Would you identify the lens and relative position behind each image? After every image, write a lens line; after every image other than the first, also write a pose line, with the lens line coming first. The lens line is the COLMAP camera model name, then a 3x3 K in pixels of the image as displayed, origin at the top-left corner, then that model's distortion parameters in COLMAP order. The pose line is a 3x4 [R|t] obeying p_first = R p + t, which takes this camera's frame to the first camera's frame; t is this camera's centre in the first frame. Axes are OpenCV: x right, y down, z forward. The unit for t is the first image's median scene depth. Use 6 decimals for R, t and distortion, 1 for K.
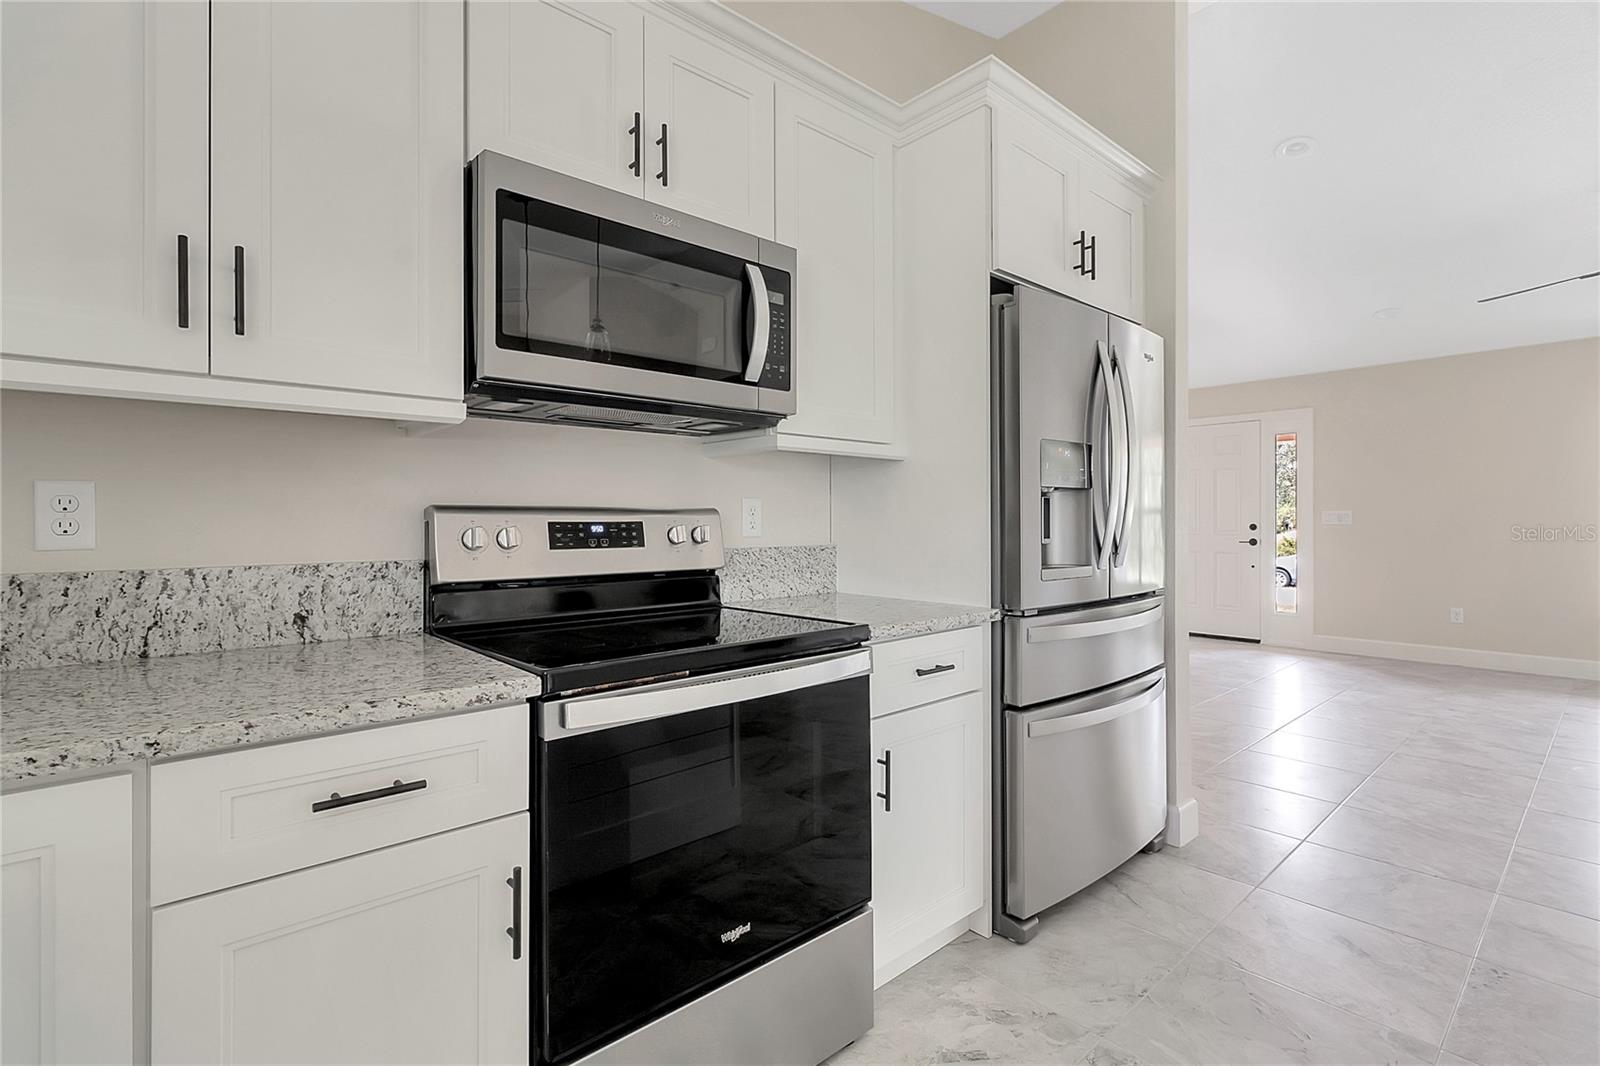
lens RADIAL K [[752.4, 0, 792.5], [0, 752.4, 521.8], [0, 0, 1]] dist [0.001394, -0.000212]
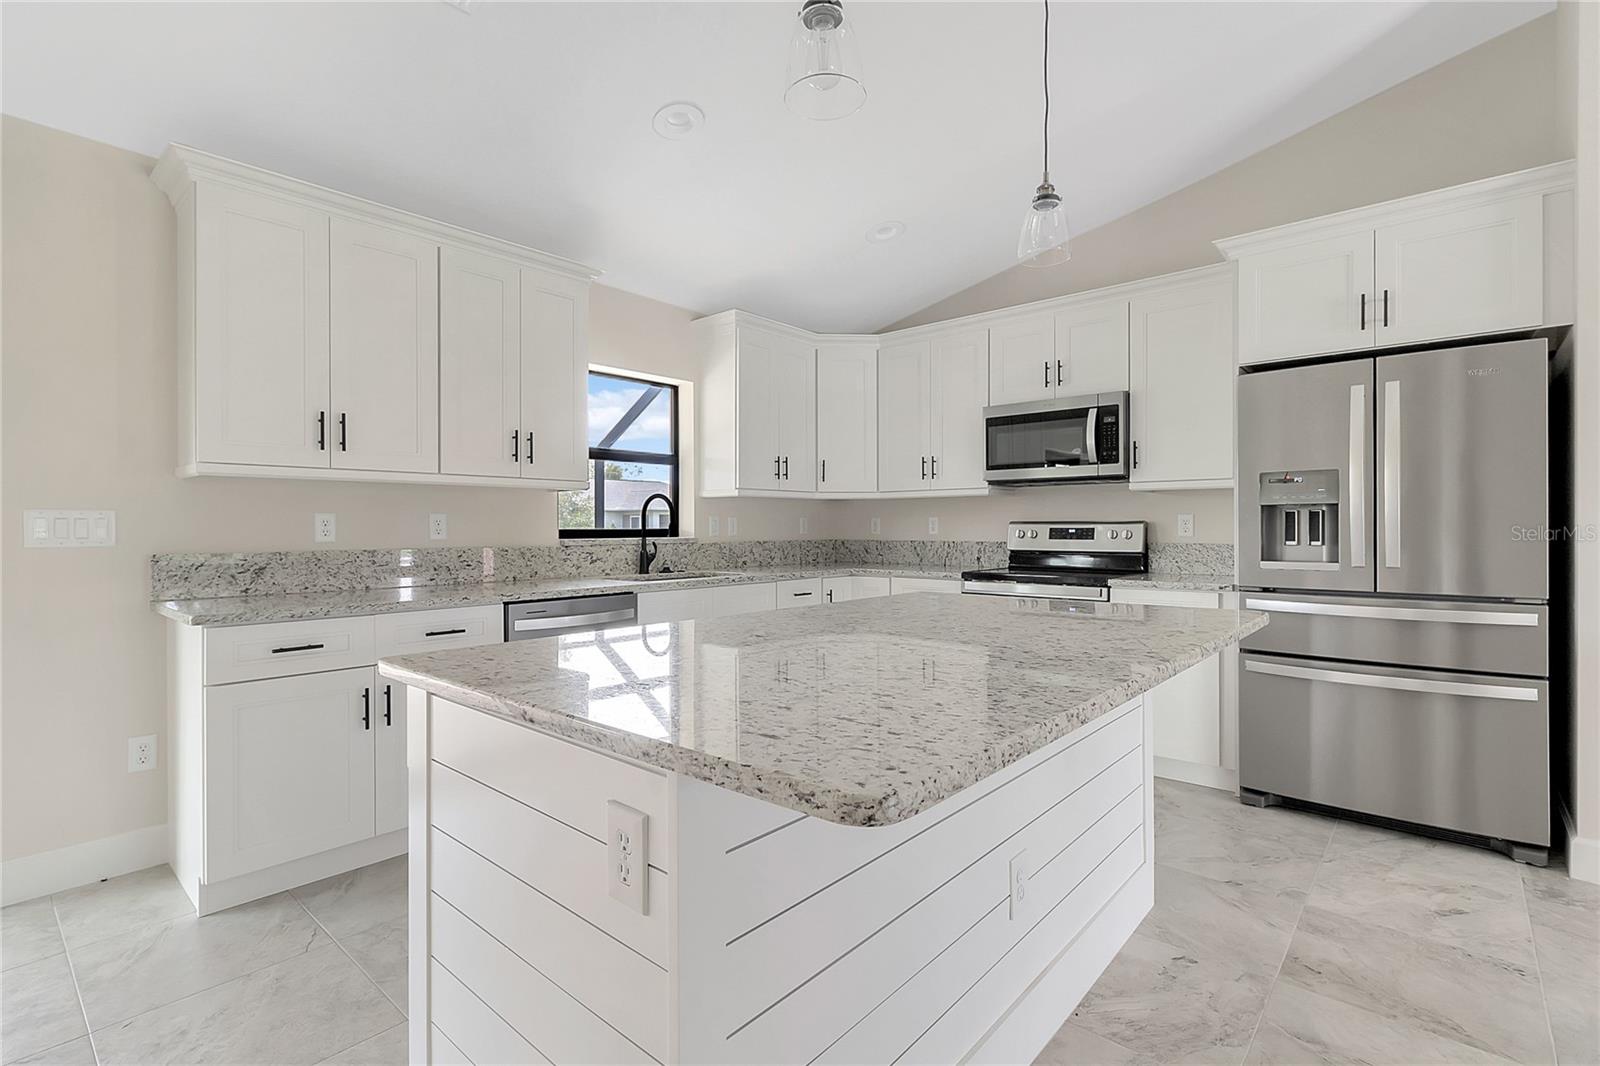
lens RADIAL K [[746.5, 0, 791.5], [0, 746.5, 532.4], [0, 0, 1]] dist [0.002855, 0.000331]
pose [[0.114300, 0.008648, -0.993409, 2.119361], [-0.001997, 0.999962, 0.008476, -0.004077], [0.993444, 0.001015, 0.114313, -0.109620]]
